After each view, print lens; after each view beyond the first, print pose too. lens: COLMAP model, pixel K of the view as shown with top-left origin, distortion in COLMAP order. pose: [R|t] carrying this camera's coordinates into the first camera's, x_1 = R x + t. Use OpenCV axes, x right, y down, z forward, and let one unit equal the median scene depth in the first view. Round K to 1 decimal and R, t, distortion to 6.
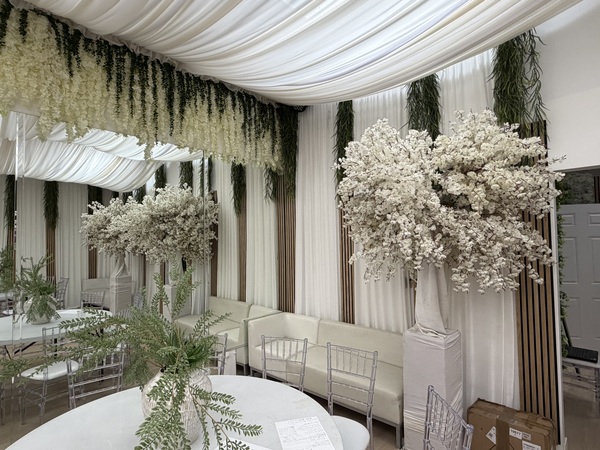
lens RADIAL K [[334.2, 0, 298.5], [0, 334.2, 227.7], [0, 0, 1]] dist [0.001335, -0.000192]
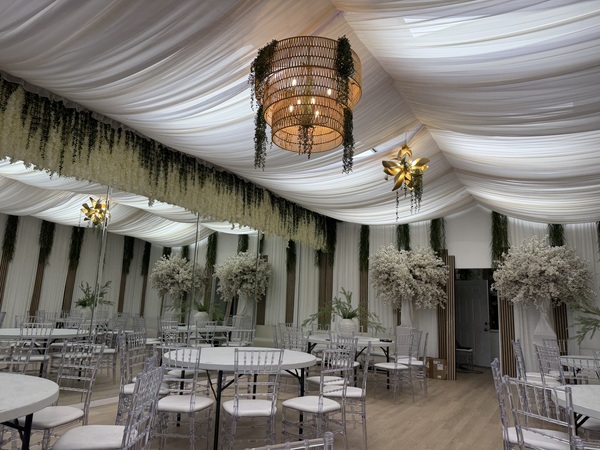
lens RADIAL K [[427.8, 0, 301.9], [0, 427.8, 227.8], [0, 0, 1]] dist [0.045028, -0.022247]
pose [[0.973585, 0.096437, 0.206957, -1.145126], [-0.064669, 0.985775, -0.155128, 0.122923], [-0.218973, 0.137647, 0.965973, -2.126427]]
